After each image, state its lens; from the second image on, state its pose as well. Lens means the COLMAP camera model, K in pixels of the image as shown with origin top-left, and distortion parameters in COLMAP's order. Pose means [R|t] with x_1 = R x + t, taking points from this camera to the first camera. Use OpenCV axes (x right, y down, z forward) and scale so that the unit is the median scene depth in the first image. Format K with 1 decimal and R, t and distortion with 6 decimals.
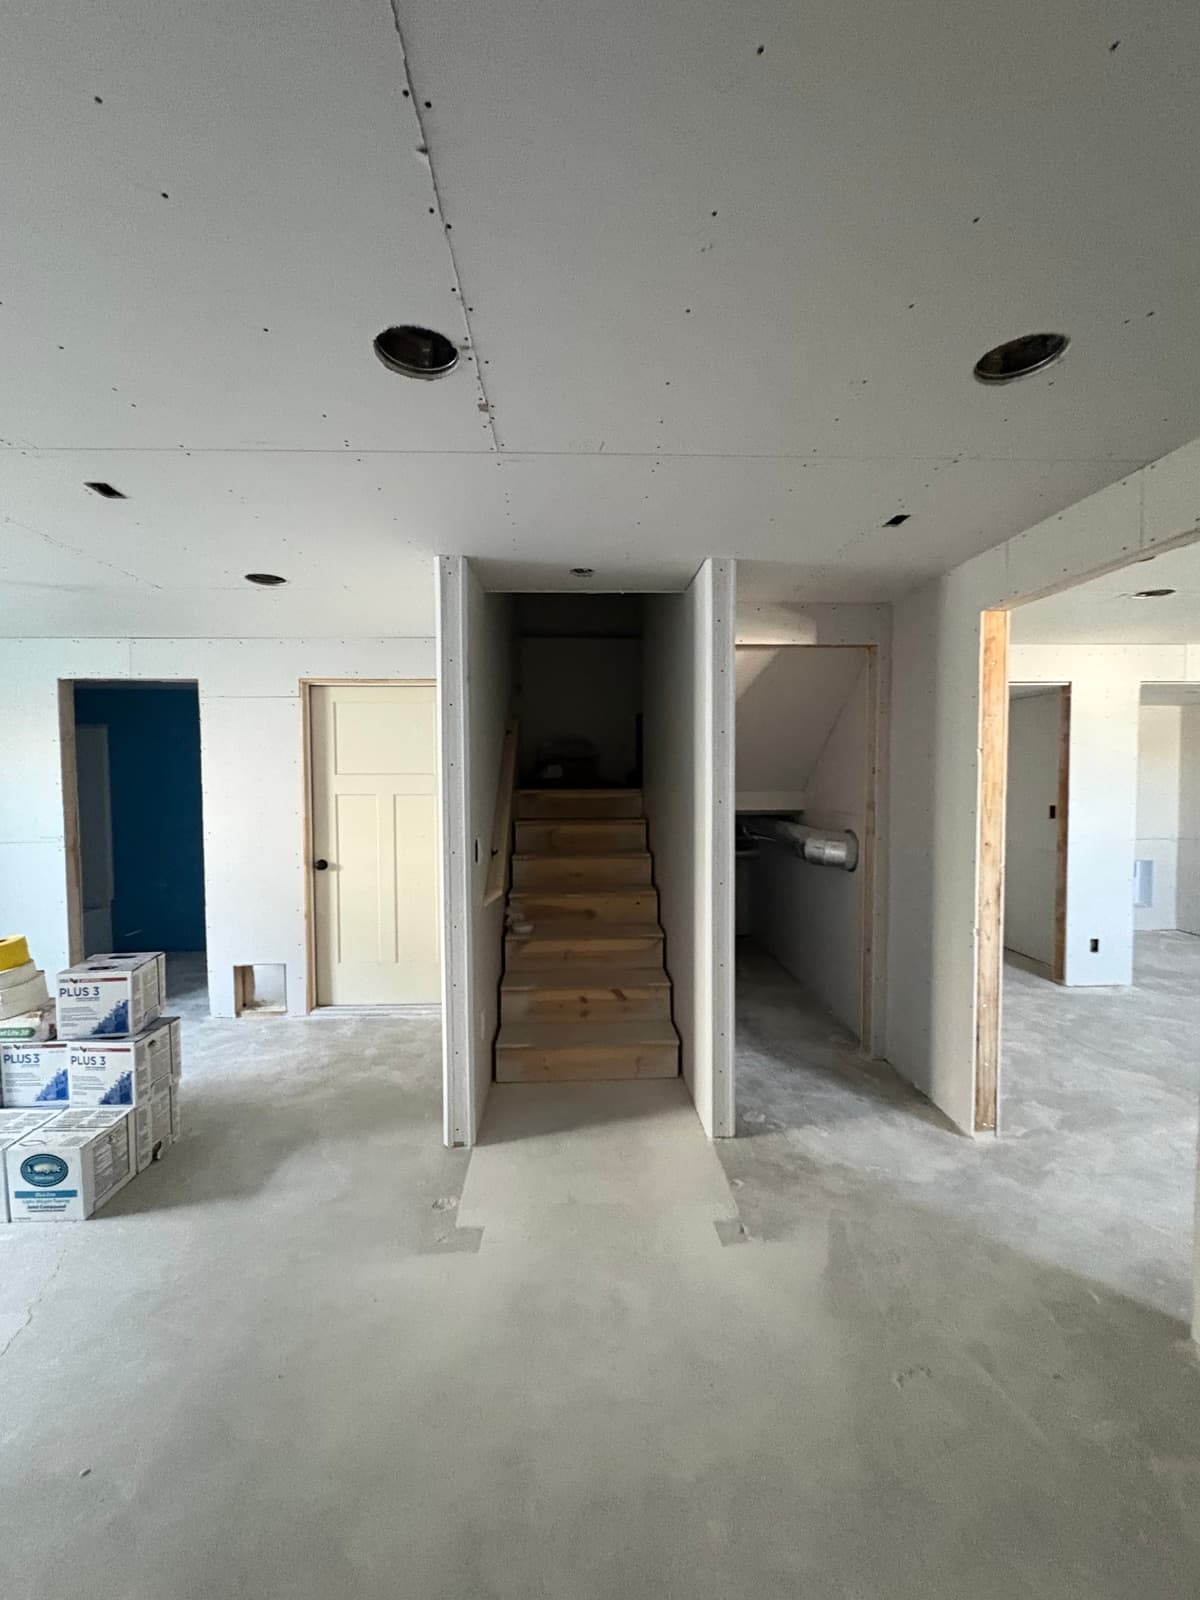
lens RADIAL K [[636.3, 0, 600.0], [0, 636.3, 800.0], [0, 0, 1]] dist [0.000991, -0.000394]
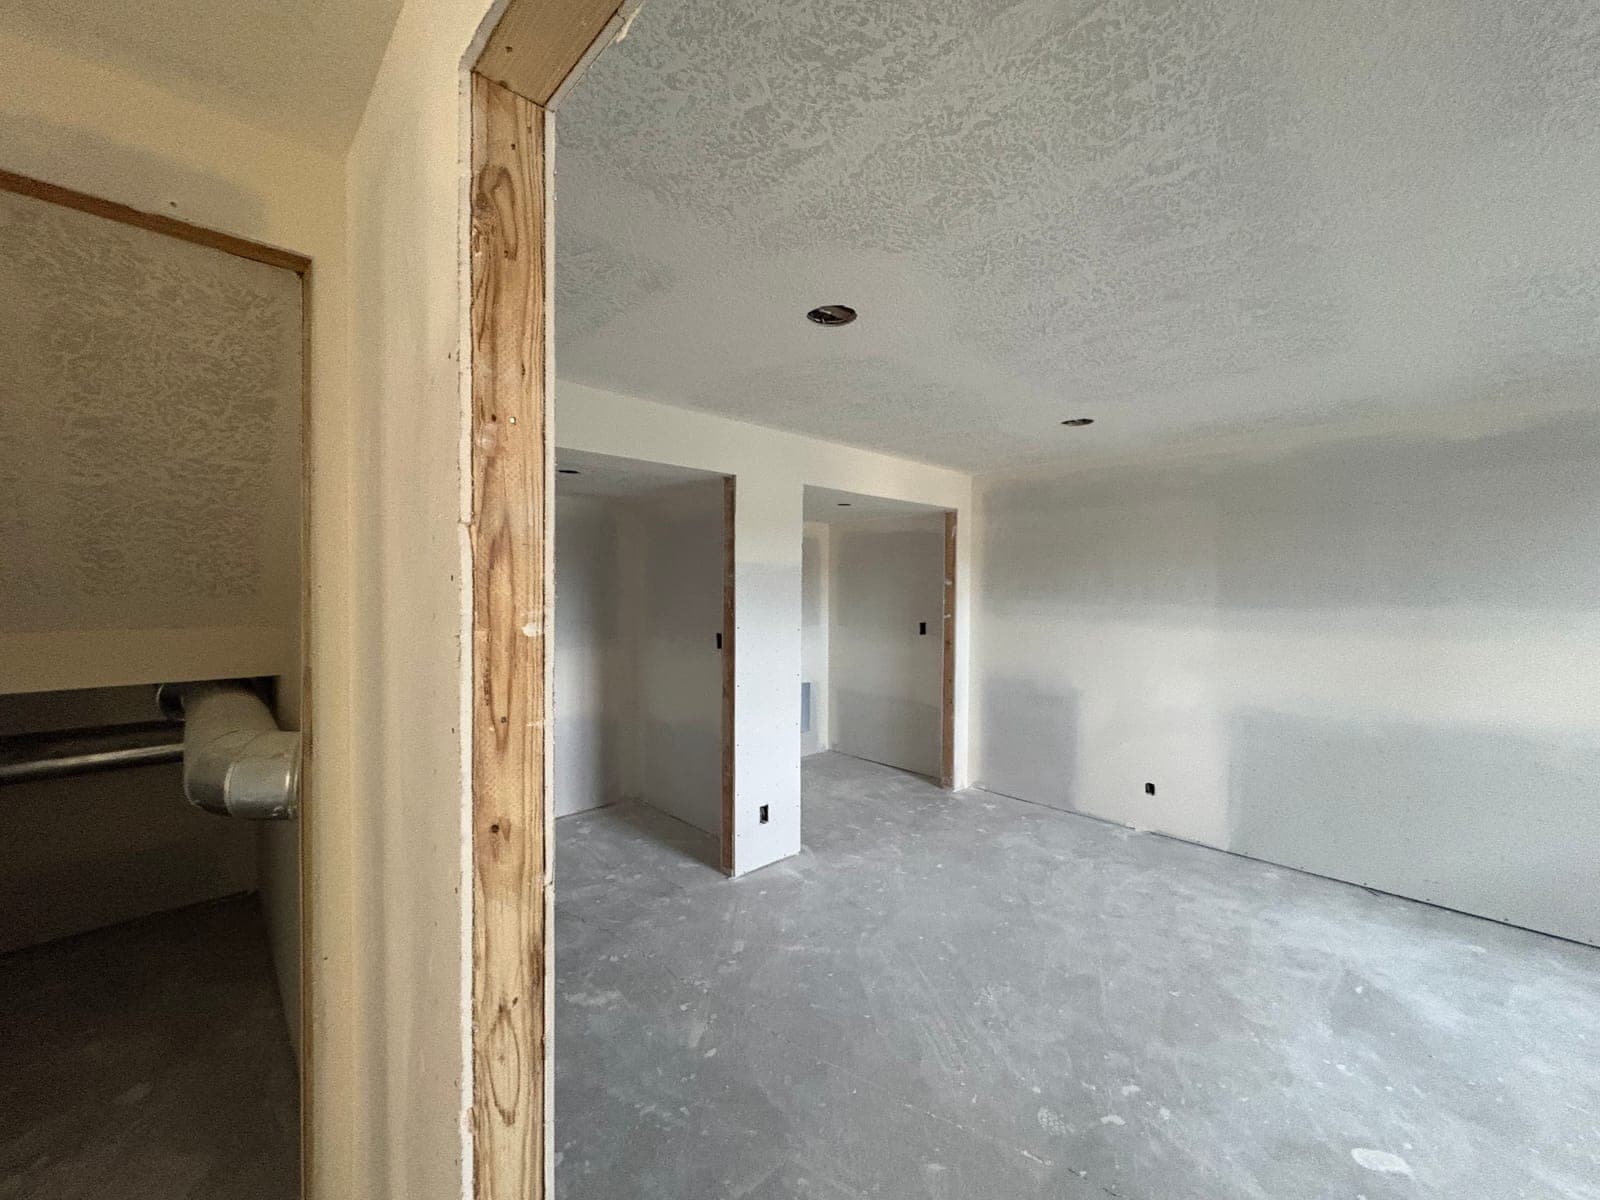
lens RADIAL K [[636.3, 0, 800.0], [0, 636.3, 600.0], [0, 0, 1]] dist [0.000991, -0.000394]
pose [[0.750187, -0.002012, 0.661223, 0.320322], [0.014531, 0.999804, -0.013444, -0.023101], [-0.661066, 0.019694, 0.750069, 0.414026]]
